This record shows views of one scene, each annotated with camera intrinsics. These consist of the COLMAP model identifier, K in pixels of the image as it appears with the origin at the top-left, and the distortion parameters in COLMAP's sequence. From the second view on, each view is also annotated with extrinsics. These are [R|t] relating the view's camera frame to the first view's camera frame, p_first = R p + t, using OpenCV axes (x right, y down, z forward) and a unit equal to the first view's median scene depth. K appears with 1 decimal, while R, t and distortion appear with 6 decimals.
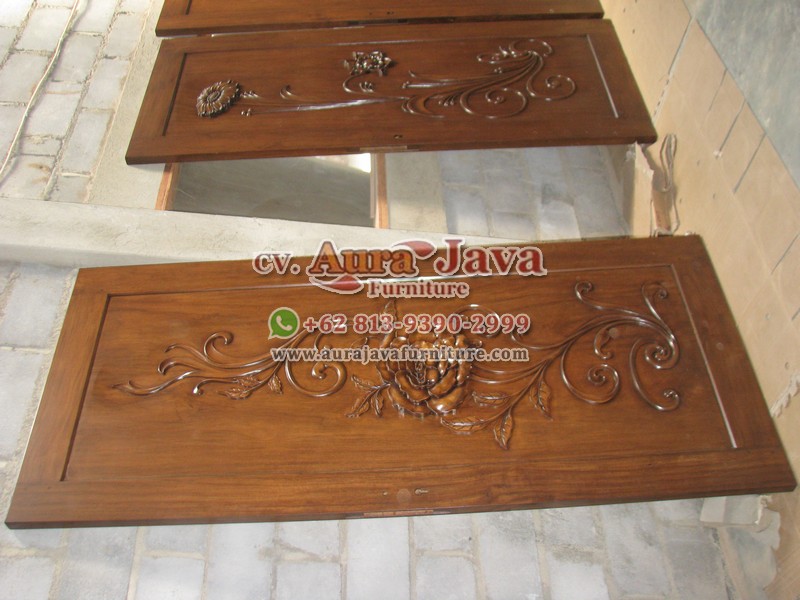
lens RADIAL K [[840.4, 0, 400.0], [0, 840.4, 300.0], [0, 0, 1]] dist [-0.188906, 0.256451]
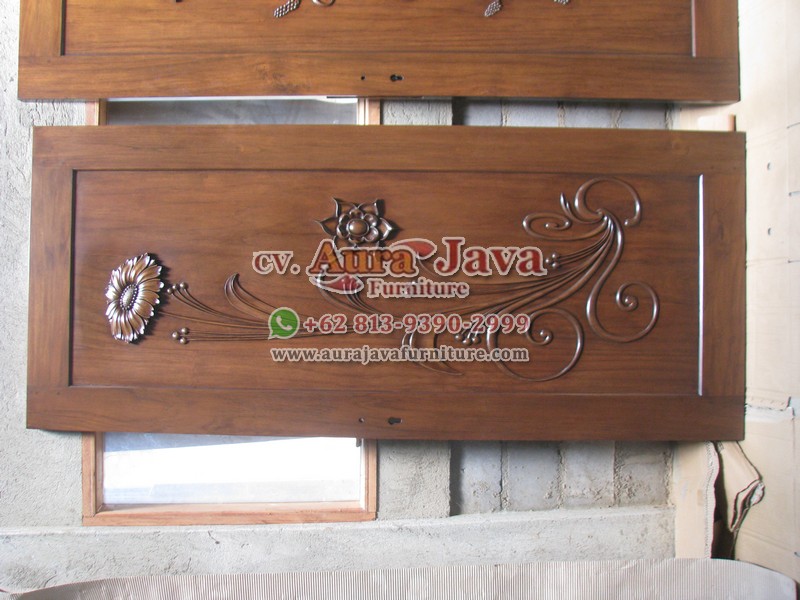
lens RADIAL K [[840.4, 0, 400.0], [0, 840.4, 300.0], [0, 0, 1]] dist [-0.188906, 0.256451]
pose [[0.998809, 0.046597, 0.014451, -0.010777], [-0.044717, 0.755986, 0.653059, -0.696591], [0.019506, -0.652927, 0.757169, 0.479568]]
